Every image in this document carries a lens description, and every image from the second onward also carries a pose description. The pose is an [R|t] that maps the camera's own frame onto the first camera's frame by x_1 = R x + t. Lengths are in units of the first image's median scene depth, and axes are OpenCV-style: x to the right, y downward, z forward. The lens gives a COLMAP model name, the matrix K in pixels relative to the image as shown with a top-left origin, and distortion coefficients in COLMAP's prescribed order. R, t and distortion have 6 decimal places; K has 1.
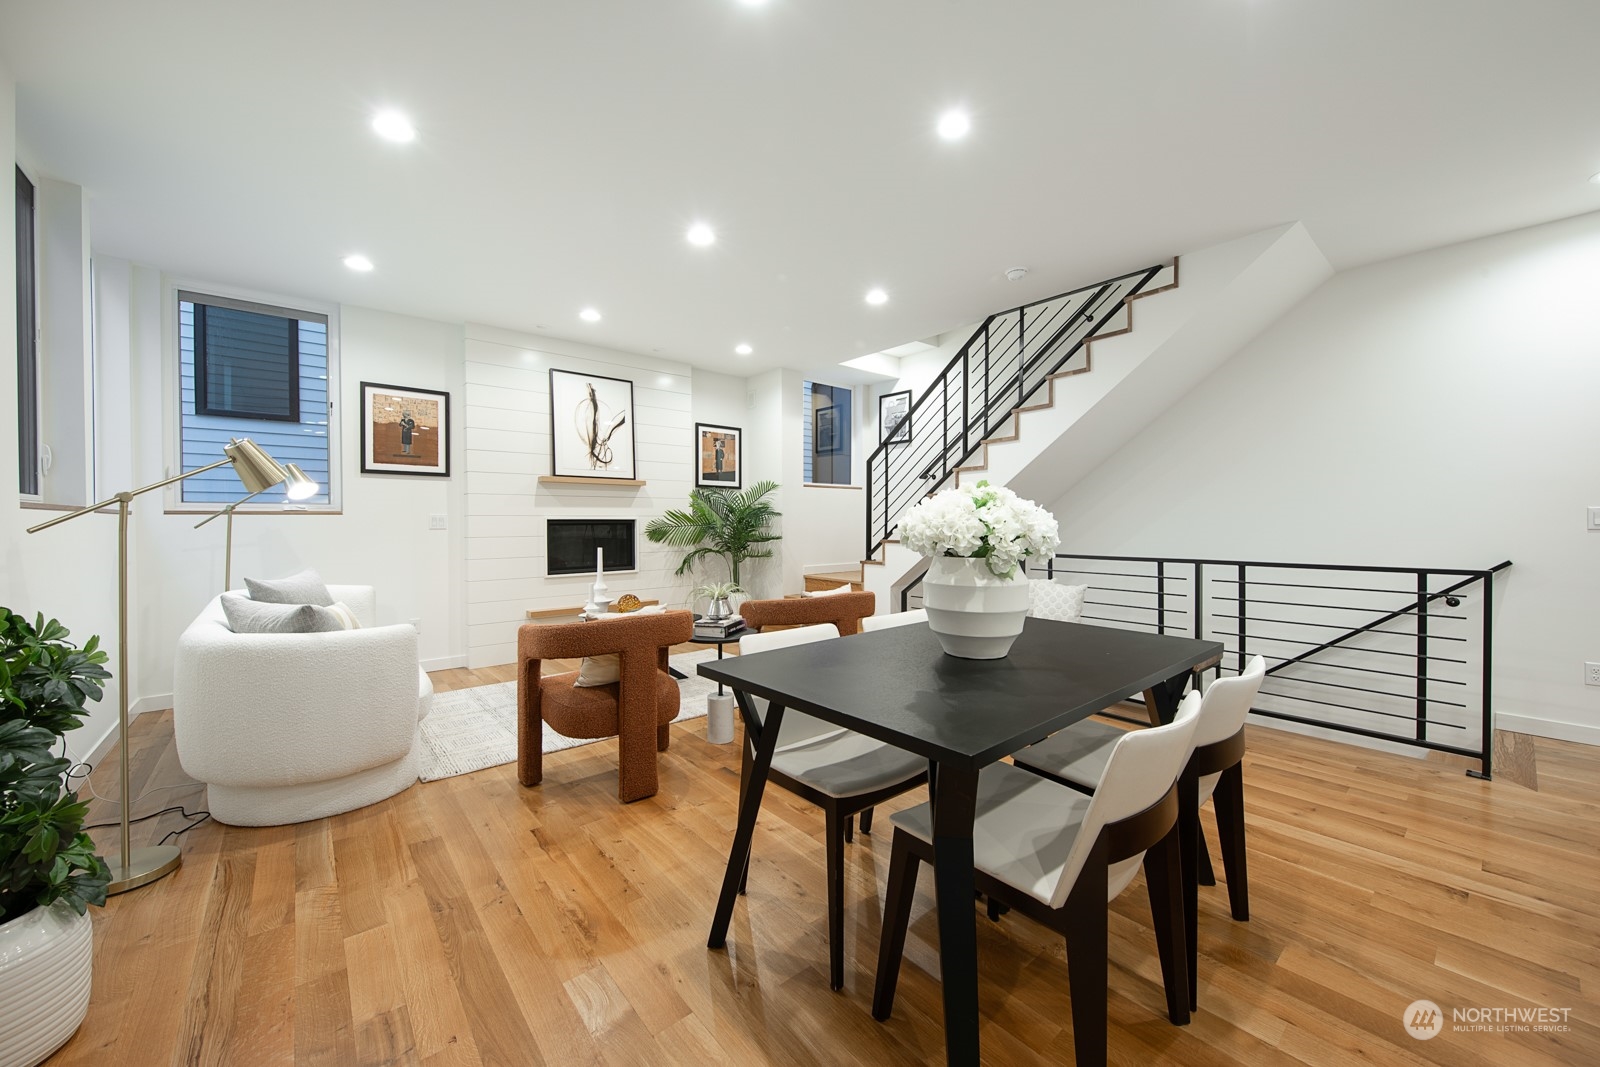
lens RADIAL K [[599.5, 0, 804.3], [0, 599.5, 529.3], [0, 0, 1]] dist [0.007949, -0.004327]
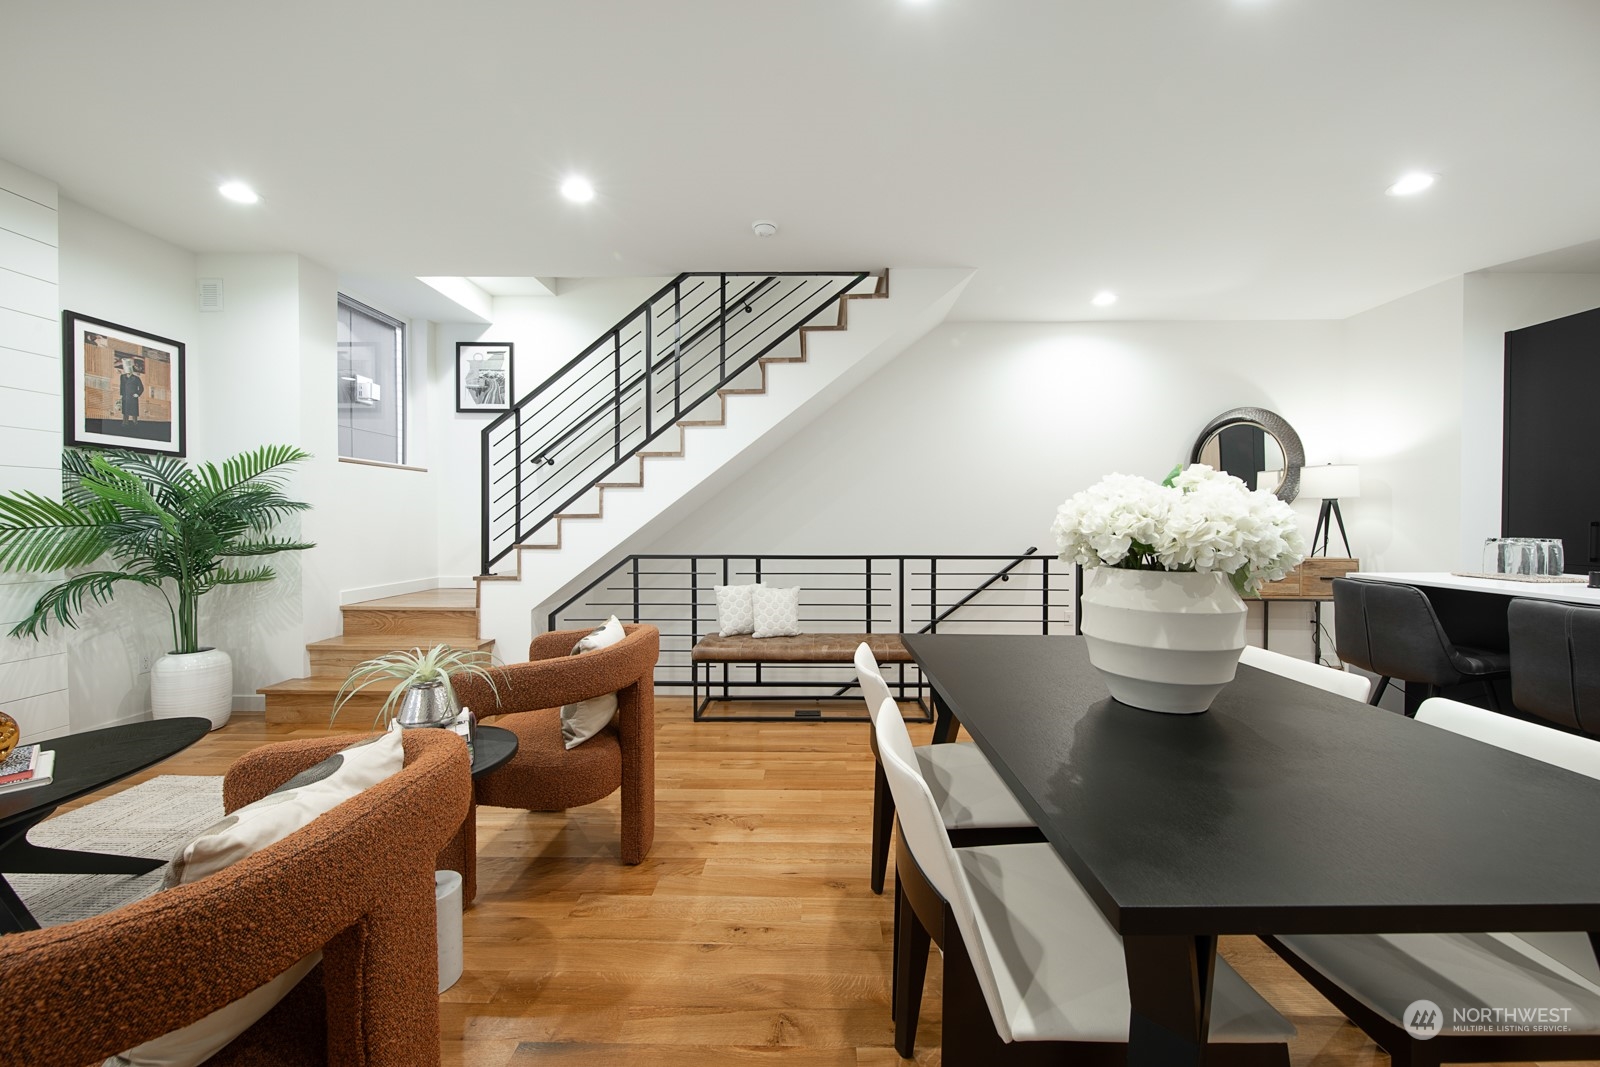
lens RADIAL K [[599.5, 0, 804.3], [0, 599.5, 529.3], [0, 0, 1]] dist [0.007949, -0.004327]
pose [[0.655073, -0.009059, 0.755512, -0.208523], [0.006937, 0.999958, 0.005976, -0.003260], [-0.755534, 0.001327, 0.655108, 0.321963]]
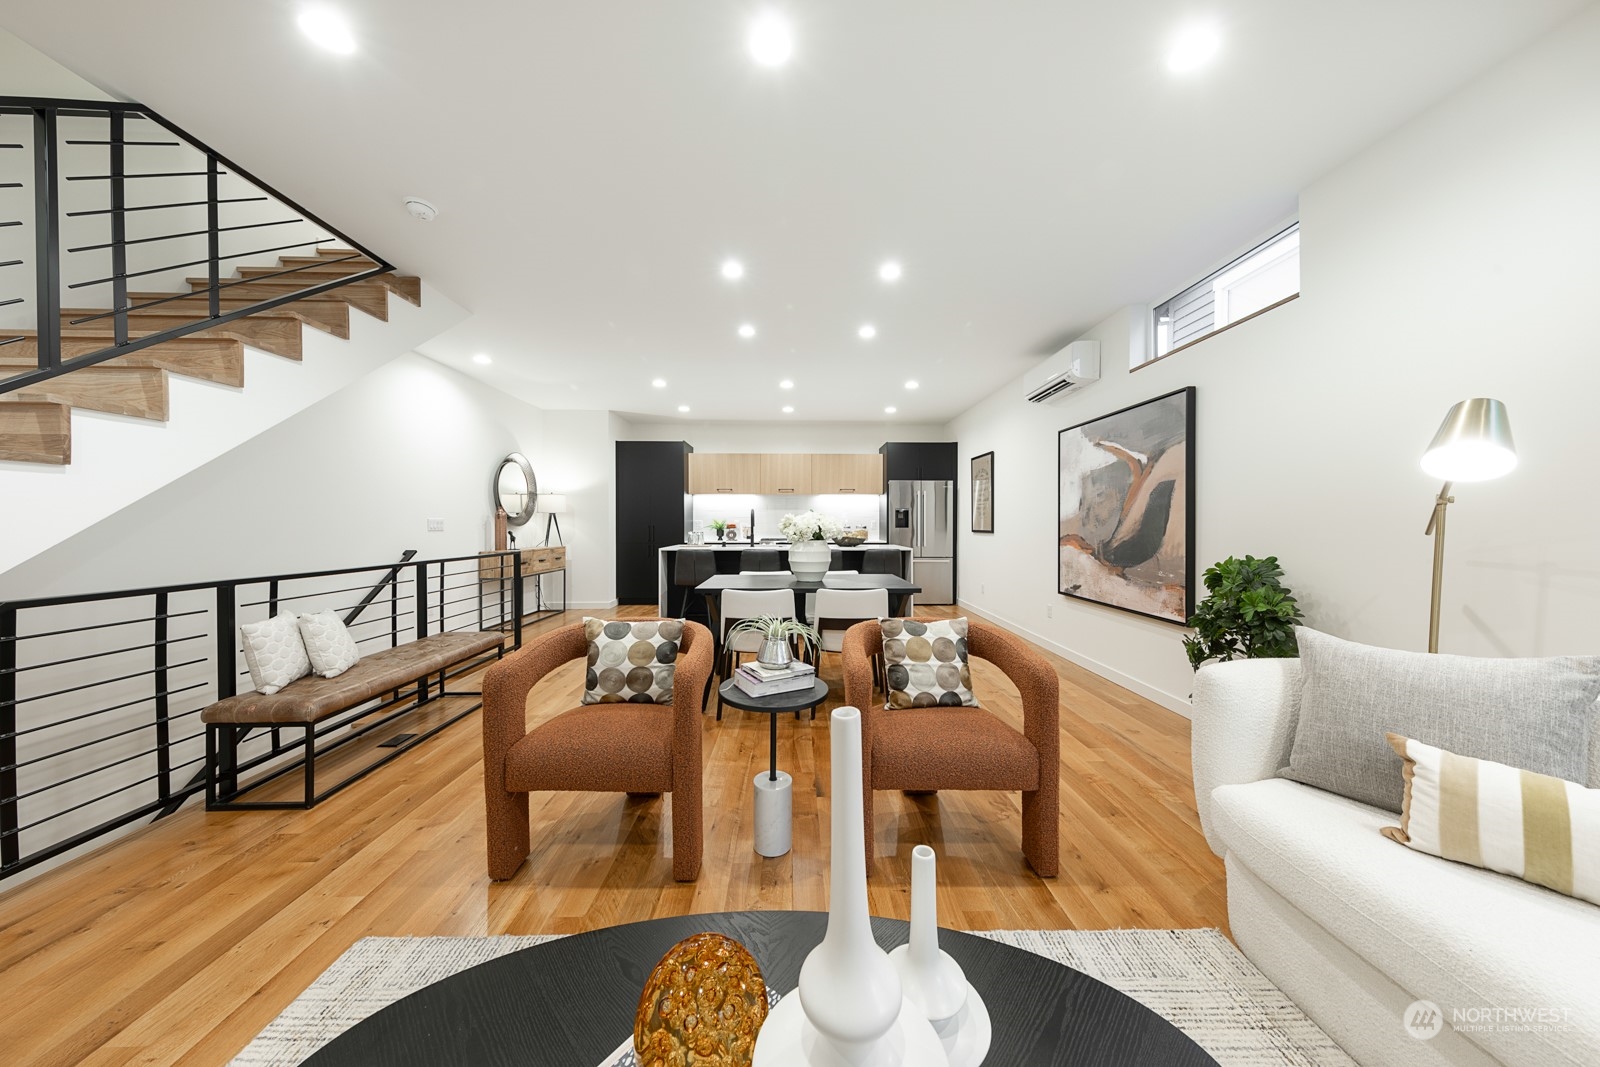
lens RADIAL K [[502.8, 0, 800.9], [0, 502.8, 527.4], [0, 0, 1]] dist [0.015326, -0.003789]
pose [[-0.776392, -0.001324, 0.630249, -0.361050], [0.010267, 0.999839, 0.014747, -0.013768], [-0.630166, 0.017920, -0.776253, 0.971498]]
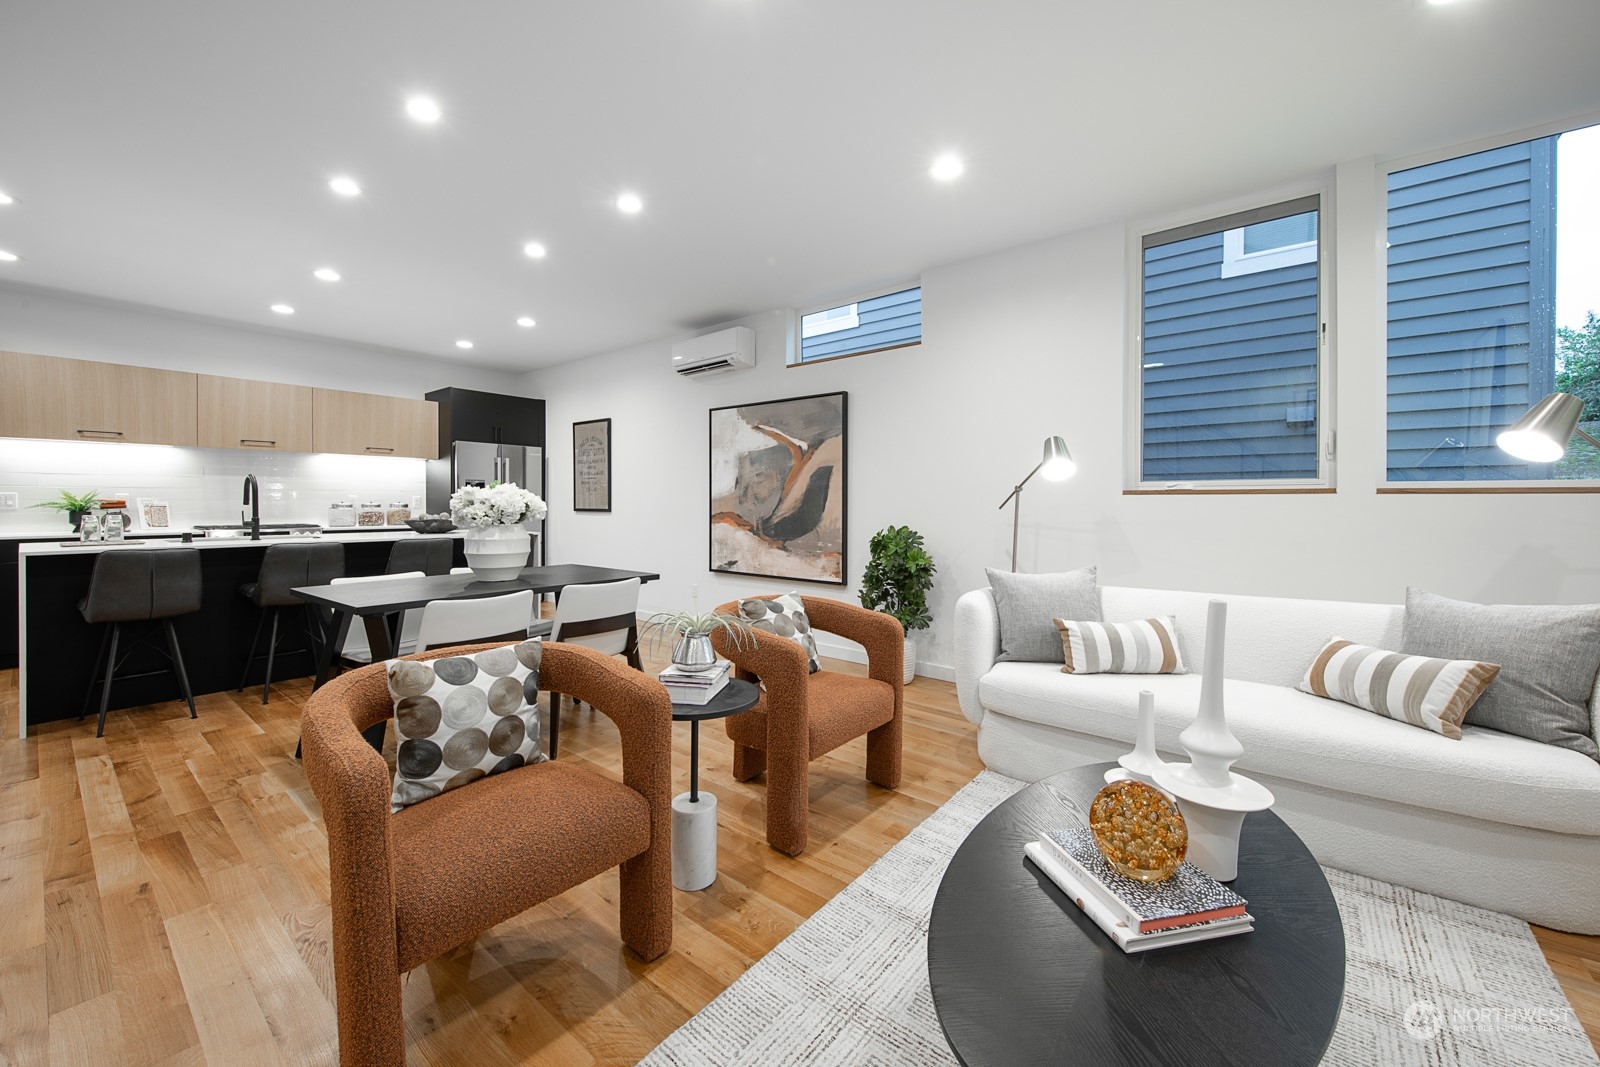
lens RADIAL K [[615.2, 0, 804.2], [0, 615.2, 508.7], [0, 0, 1]] dist [0.011059, -0.005002]
pose [[-0.980121, 0.001867, -0.198391, -0.087077], [-0.002849, 0.999720, 0.023481, -0.015844], [0.198379, 0.023579, -0.979842, 1.095049]]
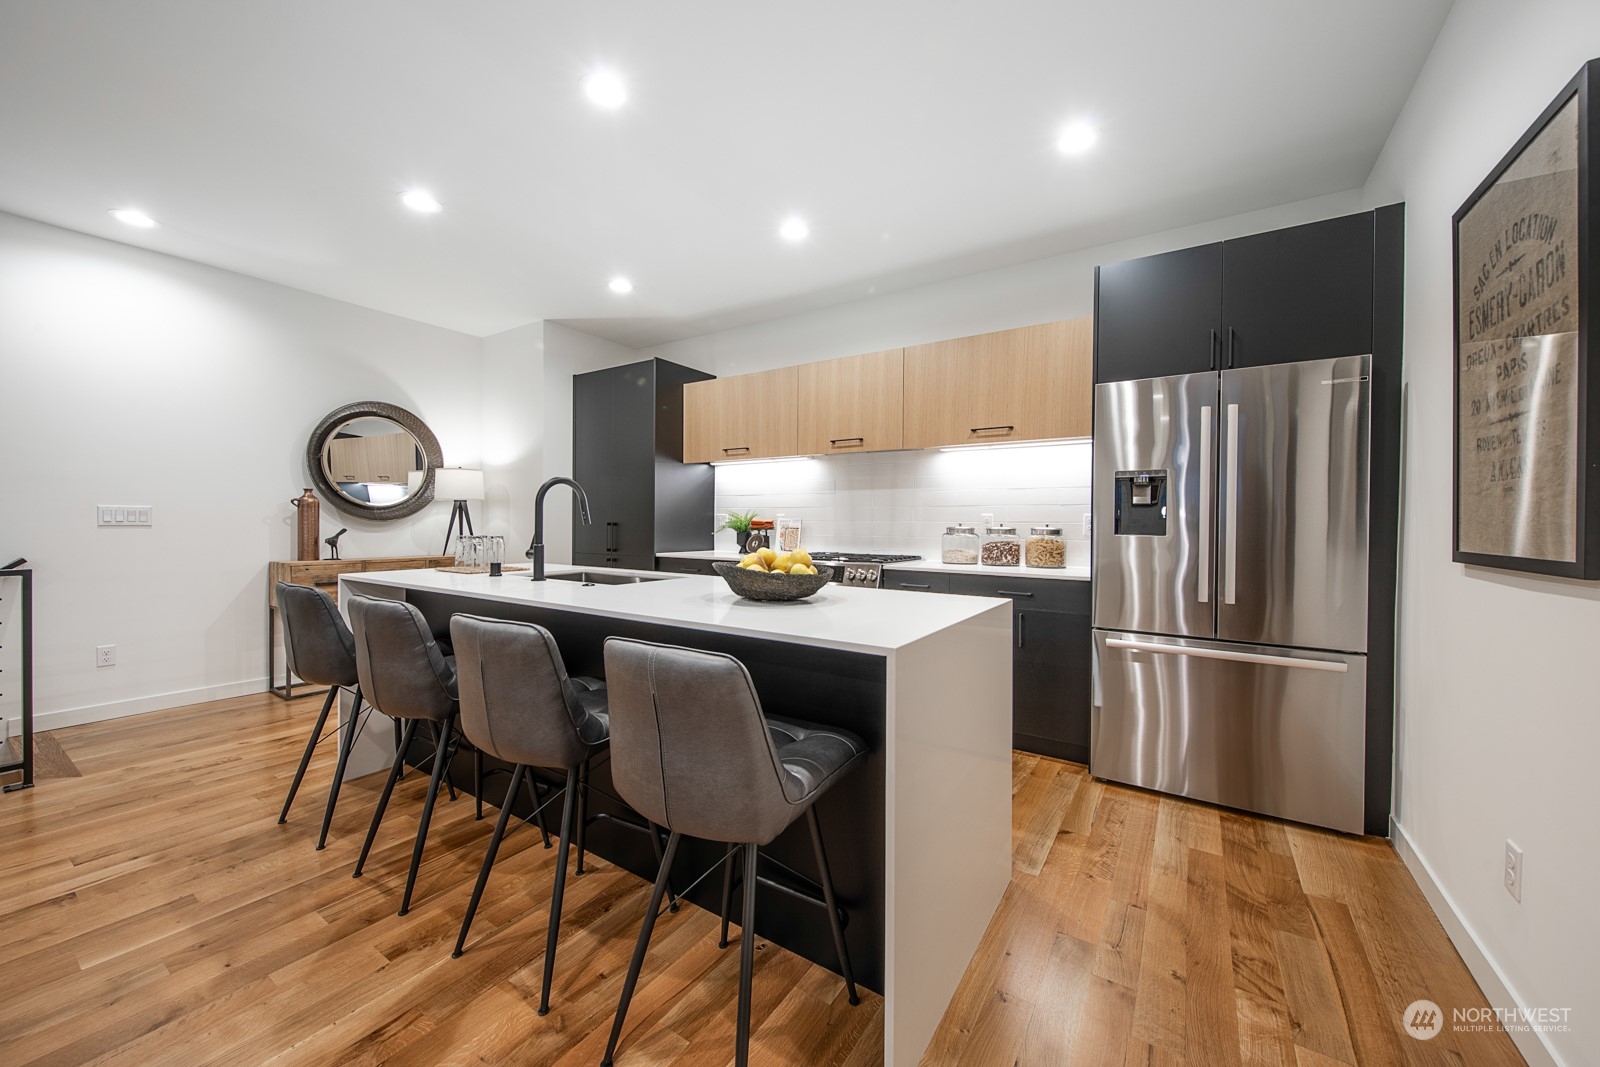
lens RADIAL K [[594.5, 0, 804.9], [0, 594.5, 527.9], [0, 0, 1]] dist [0.003045, -0.000298]
pose [[-0.288303, -0.007697, 0.957508, -0.073766], [0.004408, 0.999946, 0.009365, -0.000340], [-0.957529, 0.006920, -0.288254, 0.048975]]
